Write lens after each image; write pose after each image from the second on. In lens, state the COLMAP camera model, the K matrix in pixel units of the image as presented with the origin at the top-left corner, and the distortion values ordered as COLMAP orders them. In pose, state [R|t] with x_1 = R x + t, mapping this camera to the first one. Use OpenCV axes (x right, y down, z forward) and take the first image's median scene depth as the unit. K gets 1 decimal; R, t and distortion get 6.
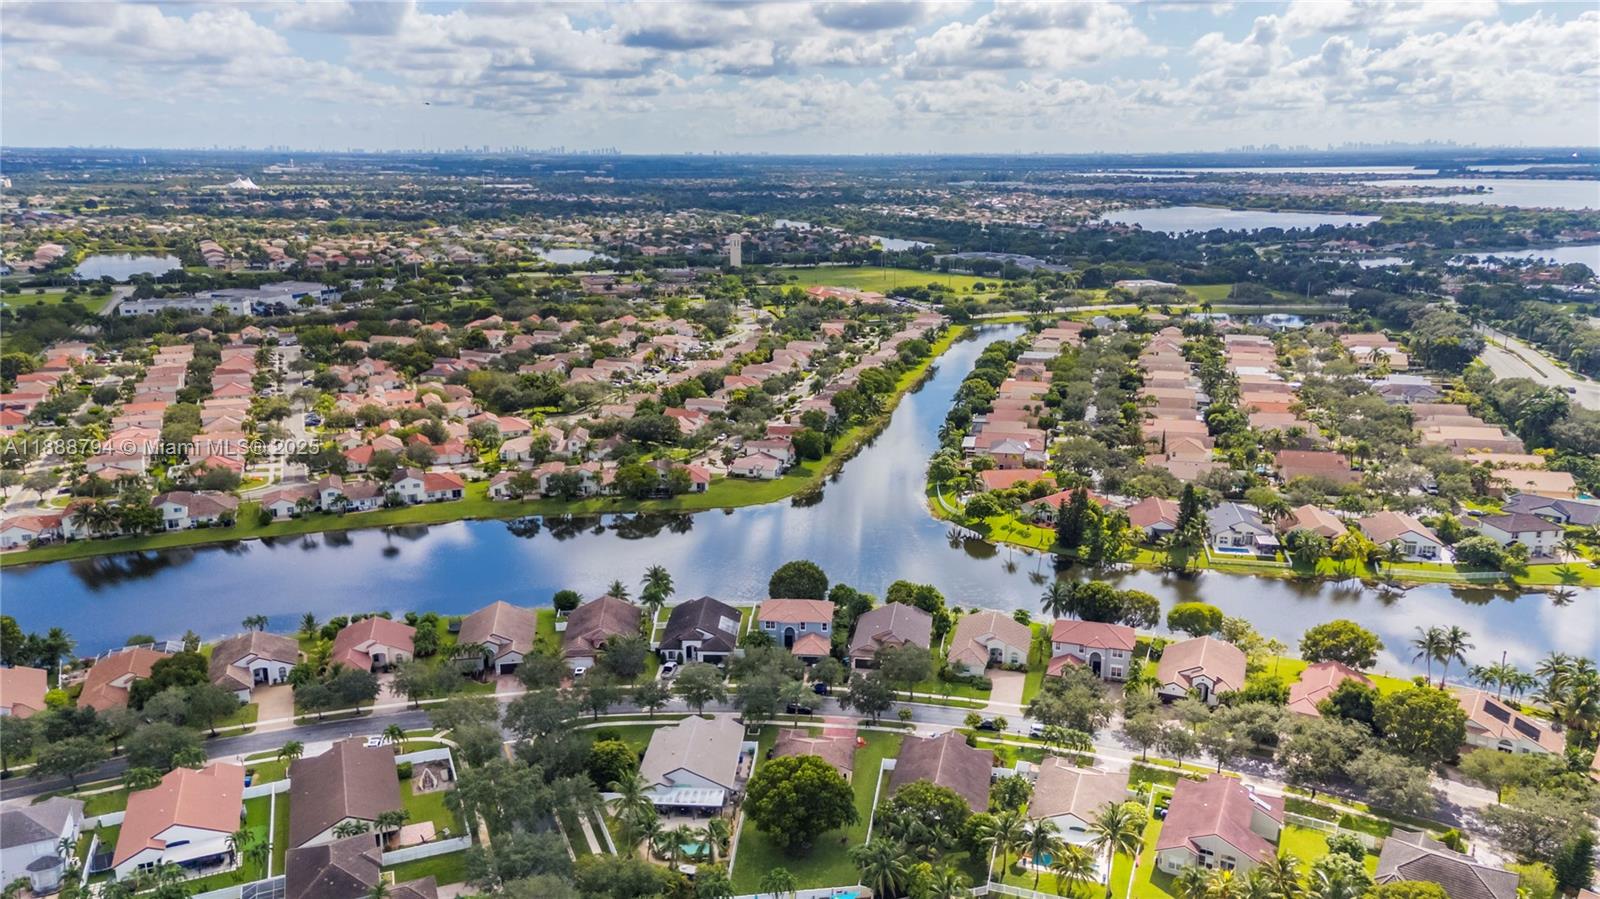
lens RADIAL K [[1237.2, 0, 800.0], [0, 1237.2, 449.5], [0, 0, 1]] dist [0.193124, -0.202413]
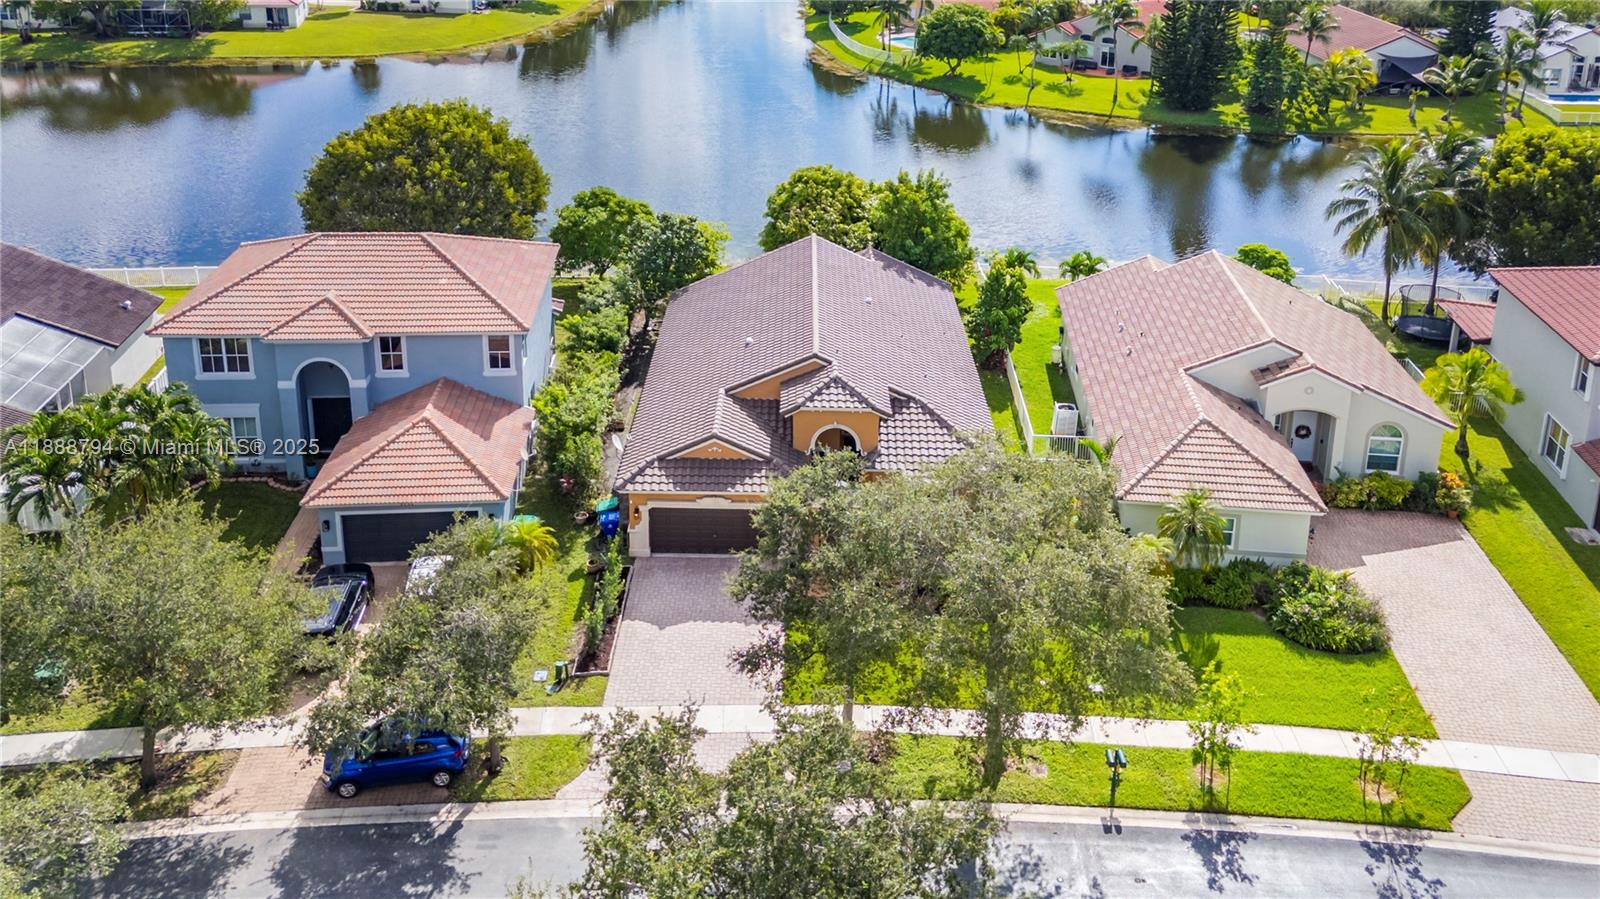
lens RADIAL K [[1237.2, 0, 800.0], [0, 1237.2, 449.5], [0, 0, 1]] dist [0.193124, -0.202413]
pose [[0.988486, -0.054177, 0.141280, 0.036476], [0.019364, 0.971319, 0.236992, 0.101979], [-0.150068, -0.231527, 0.961184, 0.728666]]
